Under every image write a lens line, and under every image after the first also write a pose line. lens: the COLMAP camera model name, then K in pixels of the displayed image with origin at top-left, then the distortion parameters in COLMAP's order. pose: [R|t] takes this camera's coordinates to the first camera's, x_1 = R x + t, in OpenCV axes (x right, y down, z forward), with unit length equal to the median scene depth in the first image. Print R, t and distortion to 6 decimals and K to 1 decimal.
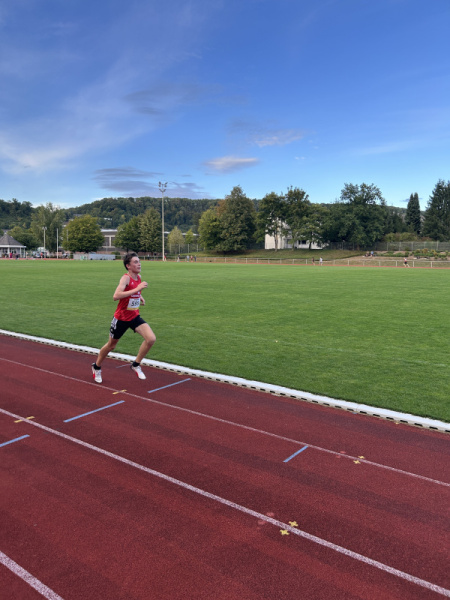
lens RADIAL K [[449.6, 0, 226.4], [0, 449.6, 301.4], [0, 0, 1]] dist [0.071768, -0.084888]
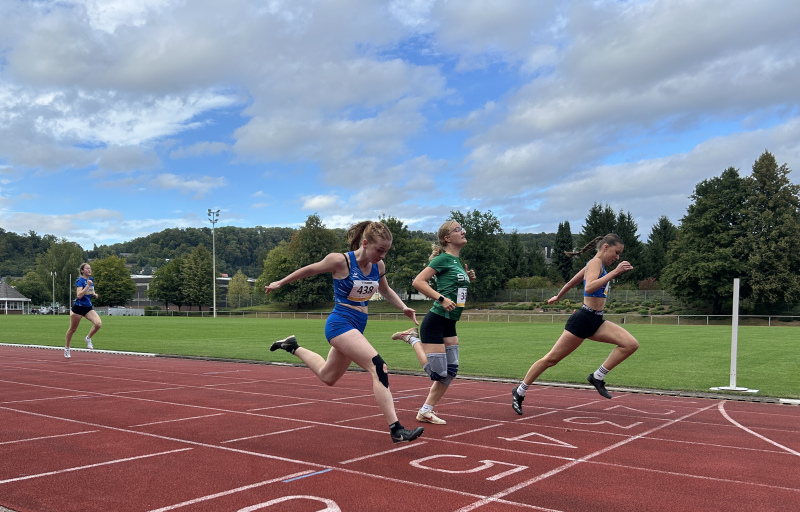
lens RADIAL K [[700.0, 0, 339.1], [0, 700.0, 357.1], [0, 0, 1]] dist [0.083711, -0.187324]
pose [[0.999605, -0.003935, -0.027816, 0.089581], [0.002791, 0.999153, -0.041056, 0.019799], [0.027954, 0.040962, 0.998770, -0.113462]]
